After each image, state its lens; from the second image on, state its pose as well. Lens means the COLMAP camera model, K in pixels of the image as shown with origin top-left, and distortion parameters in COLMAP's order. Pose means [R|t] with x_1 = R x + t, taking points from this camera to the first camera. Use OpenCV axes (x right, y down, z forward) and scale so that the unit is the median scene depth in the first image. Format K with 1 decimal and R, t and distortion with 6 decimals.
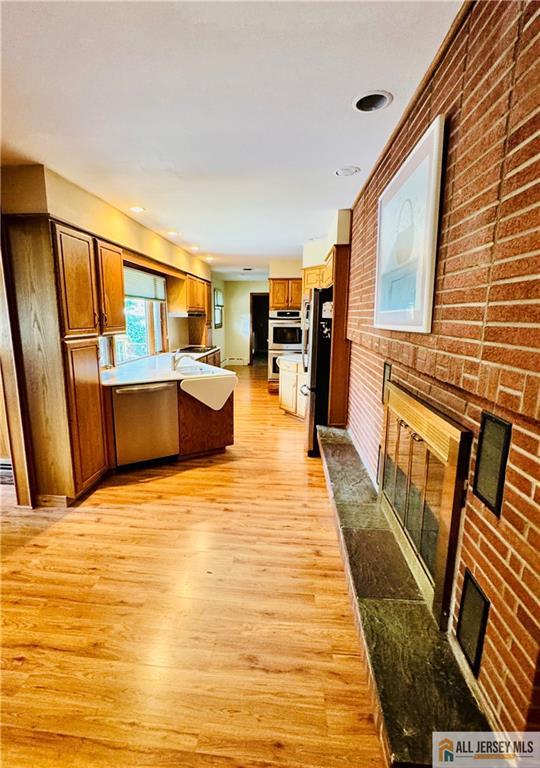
lens RADIAL K [[363.6, 0, 263.1], [0, 363.6, 383.3], [0, 0, 1]] dist [0.001405, 0.000105]
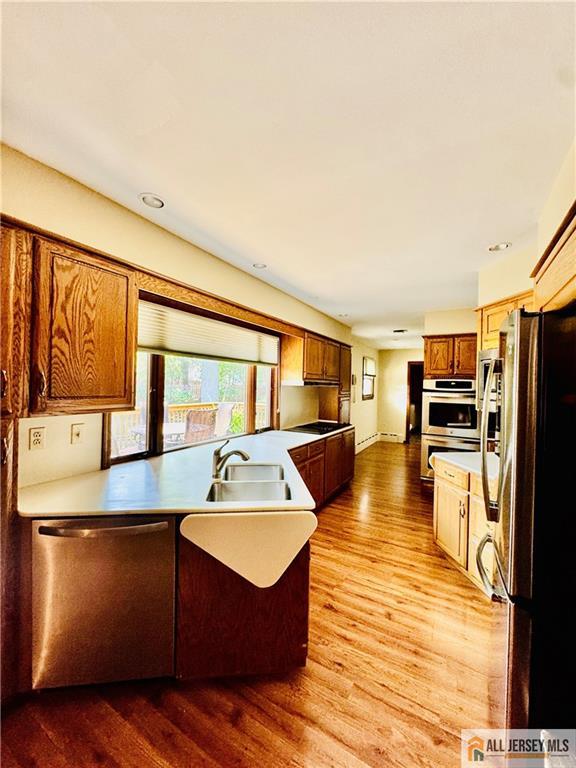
lens RADIAL K [[309.0, 0, 287.5], [0, 309.0, 379.3], [0, 0, 1]] dist [0.002936, 0.000074]
pose [[0.904729, 0.010560, -0.425856, 0.034757], [-0.097504, 0.978287, -0.182887, -0.064607], [0.414678, 0.206985, 0.886115, 0.357536]]
